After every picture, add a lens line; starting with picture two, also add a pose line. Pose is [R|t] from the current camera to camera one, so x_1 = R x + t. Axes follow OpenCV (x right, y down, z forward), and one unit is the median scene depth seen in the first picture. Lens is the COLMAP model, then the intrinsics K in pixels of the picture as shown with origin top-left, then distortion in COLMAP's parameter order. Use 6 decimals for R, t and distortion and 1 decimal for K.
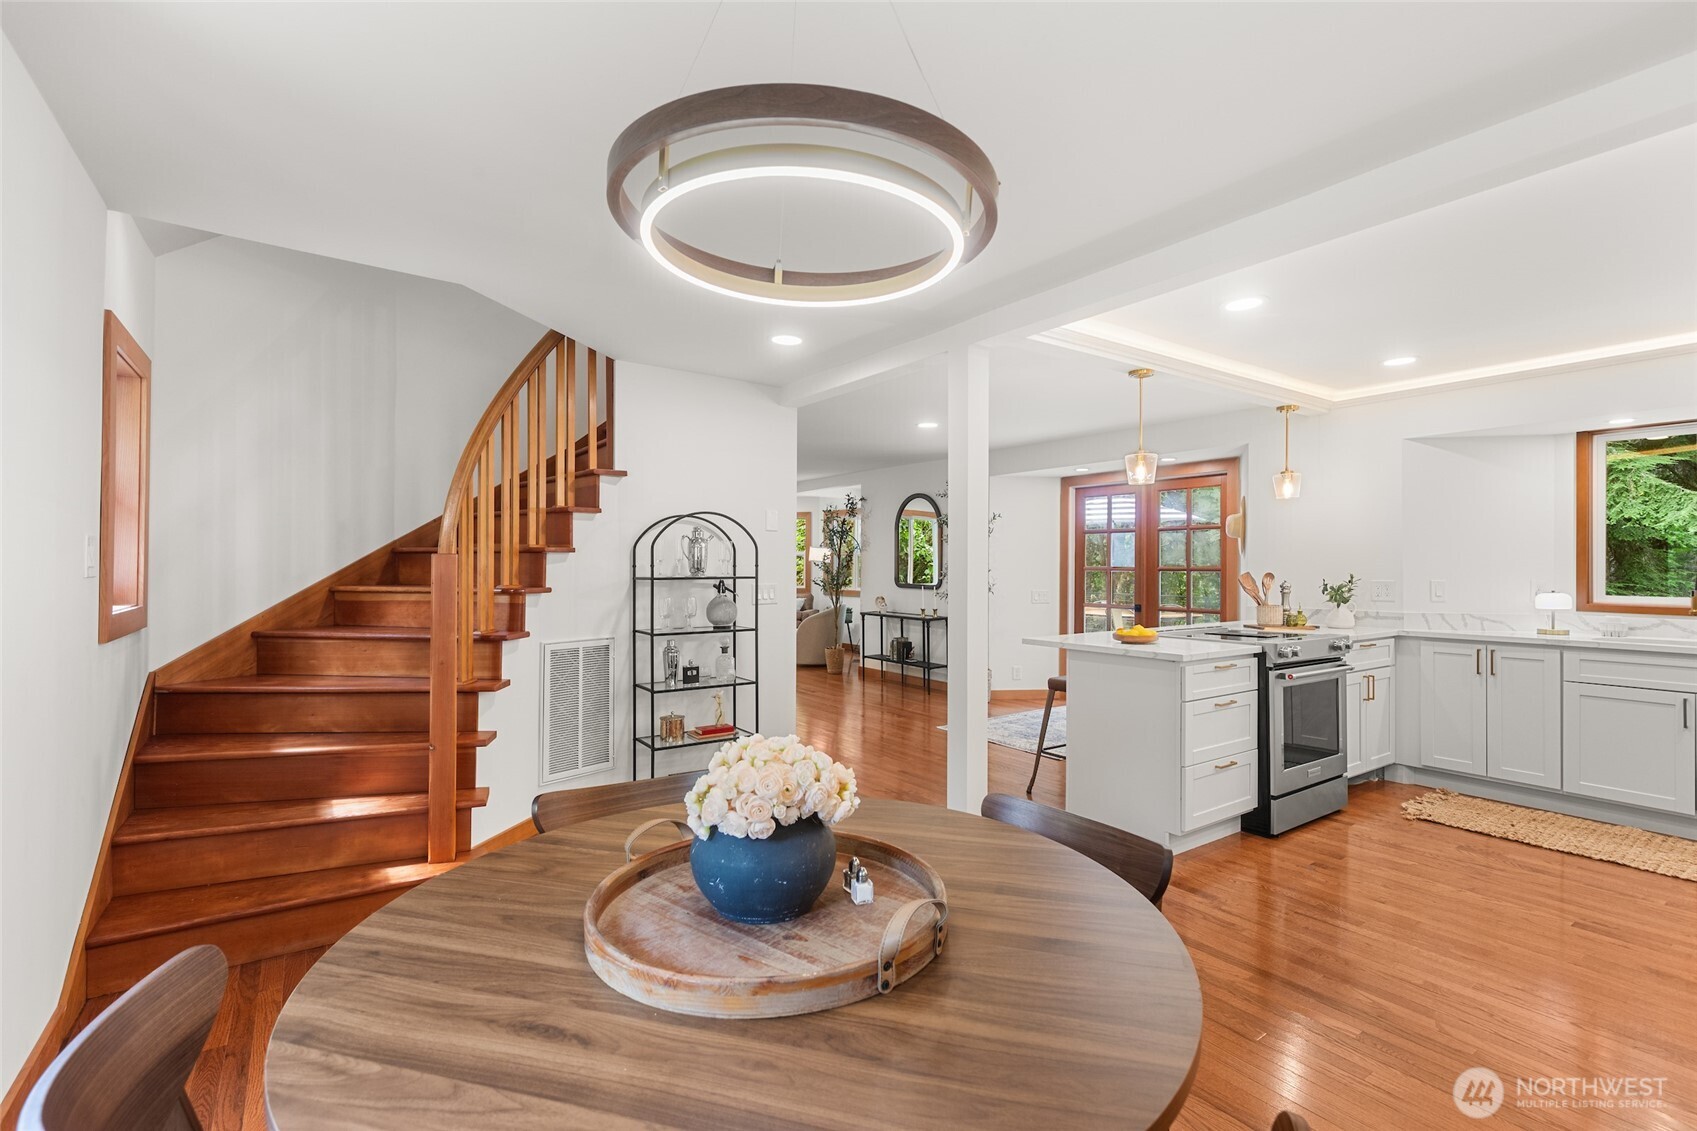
lens RADIAL K [[768.1, 0, 847.0], [0, 768.1, 563.8], [0, 0, 1]] dist [0.004429, 0.002863]
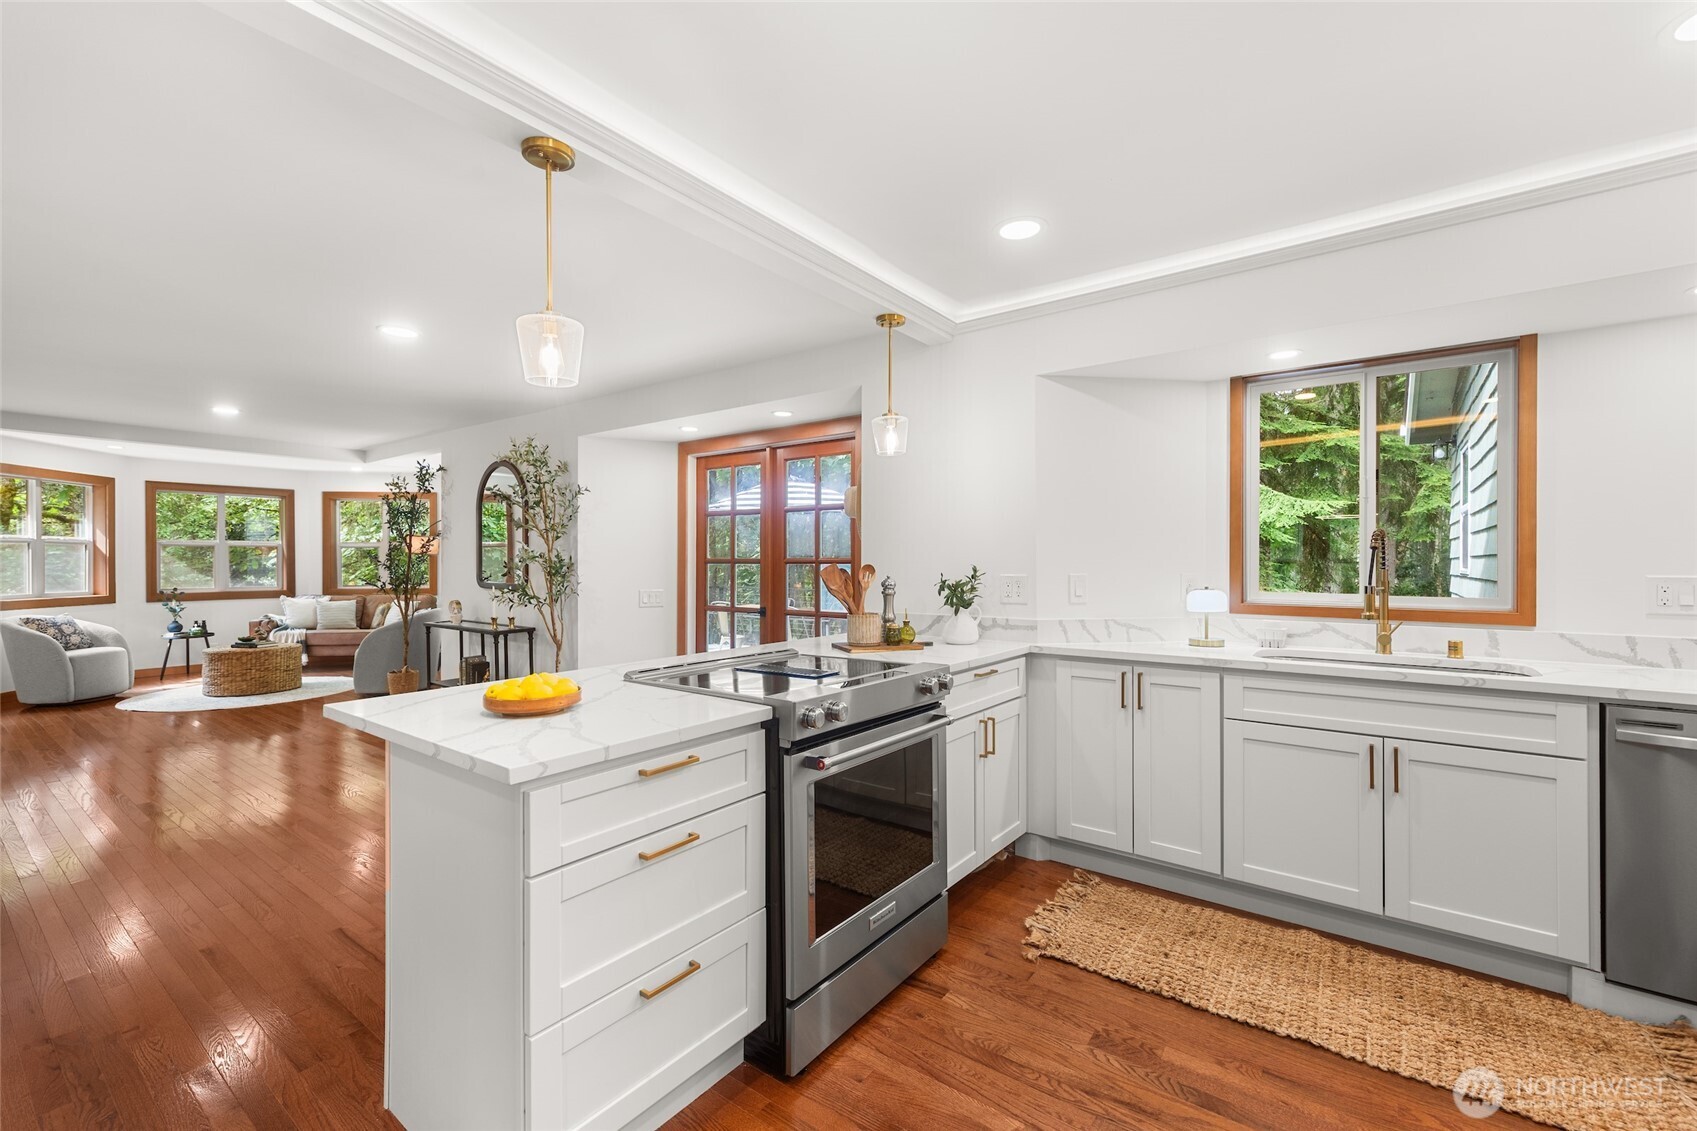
lens RADIAL K [[711.0, 0, 847.0], [0, 711.0, 562.9], [0, 0, 1]] dist [0.008646, -0.001236]
pose [[0.952192, -0.003447, 0.305479, 0.390584], [0.001969, 0.999985, 0.005147, 0.007847], [-0.305492, -0.004299, 0.952185, 0.471371]]
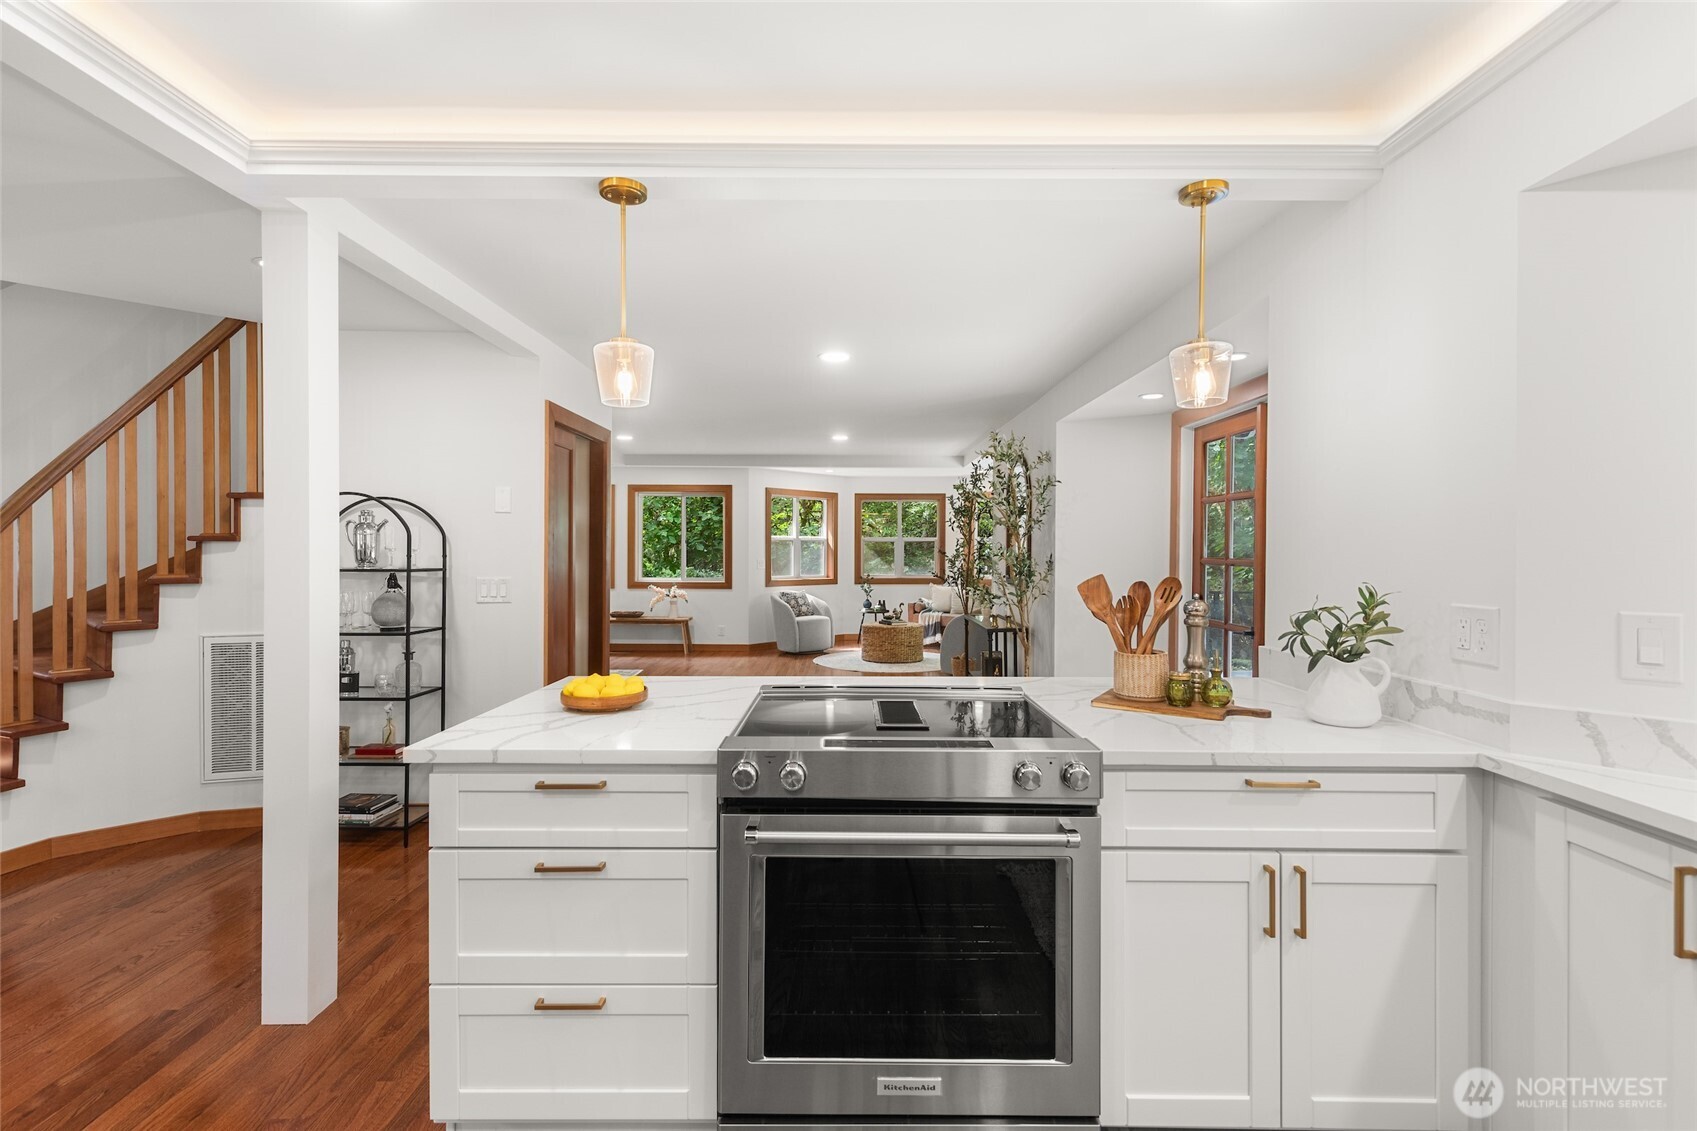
lens RADIAL K [[768.1, 0, 851.4], [0, 768.1, 550.3], [0, 0, 1]] dist [0.004429, 0.002863]
pose [[0.819720, 0.001241, -0.572763, 0.747463], [-0.000812, 0.999999, 0.001003, -0.004634], [0.572764, -0.000357, 0.819720, 0.609385]]
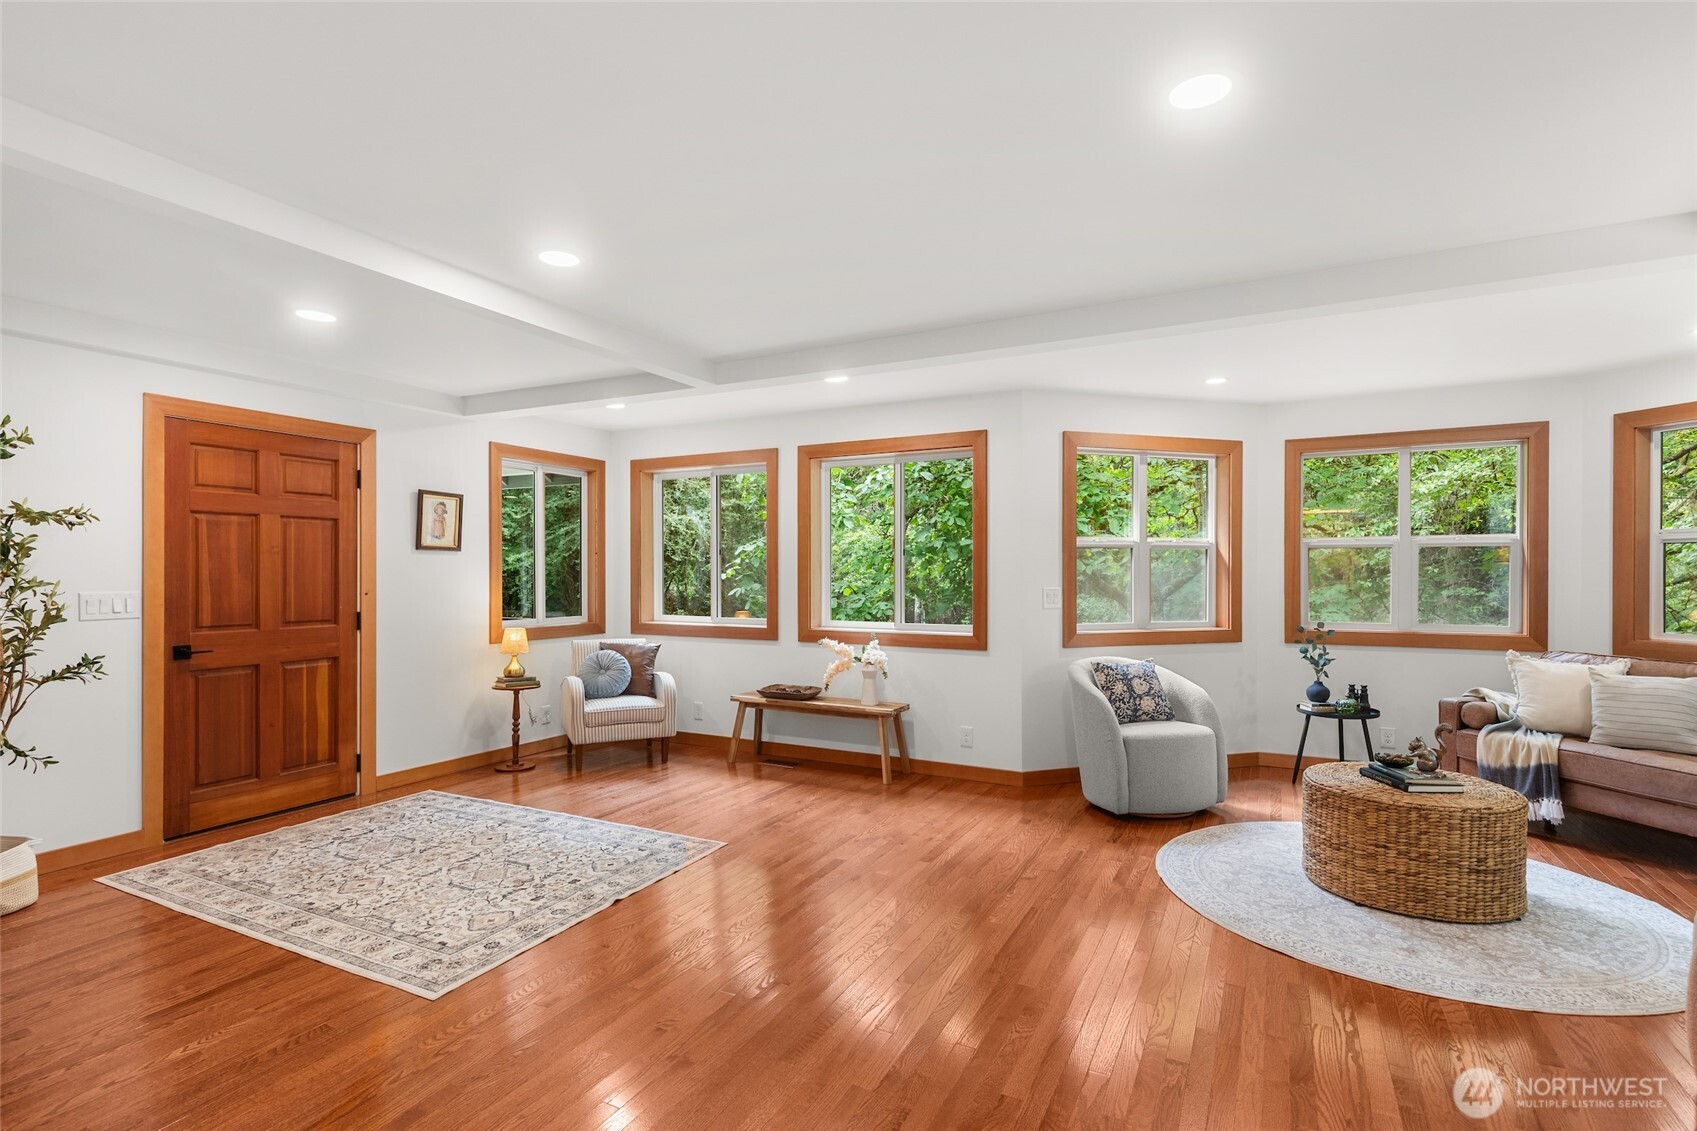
lens RADIAL K [[811.7, 0, 842.7], [0, 811.7, 577.7], [0, 0, 1]] dist [0.007842, -0.001423]
pose [[0.445821, 0.005616, -0.895105, 0.044269], [0.004856, 0.999950, 0.008692, -0.000035], [0.895109, -0.008222, 0.445772, 1.639987]]
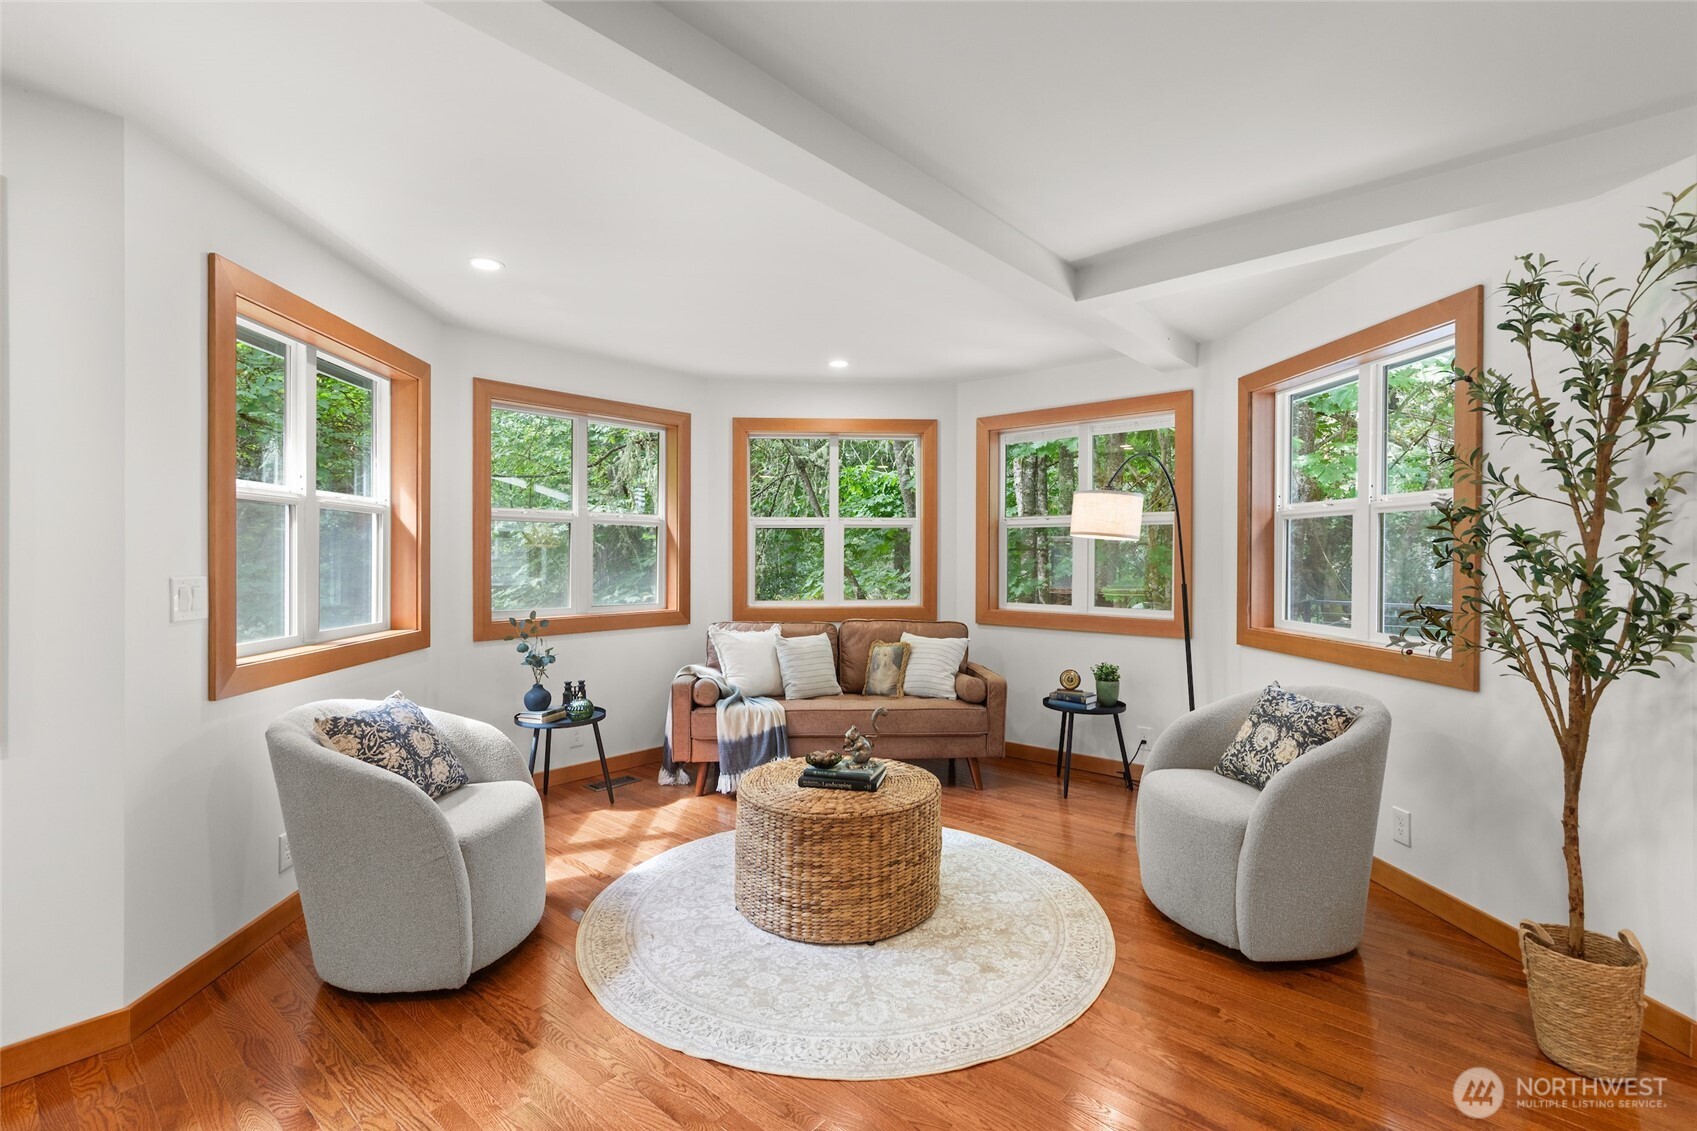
lens RADIAL K [[768.1, 0, 849.4], [0, 768.1, 558.9], [0, 0, 1]] dist [0.004429, 0.002863]
pose [[0.973123, 0.000772, 0.230286, -0.566115], [-0.002776, 0.999961, 0.008376, 0.007700], [-0.230271, -0.008790, 0.973087, 1.824586]]
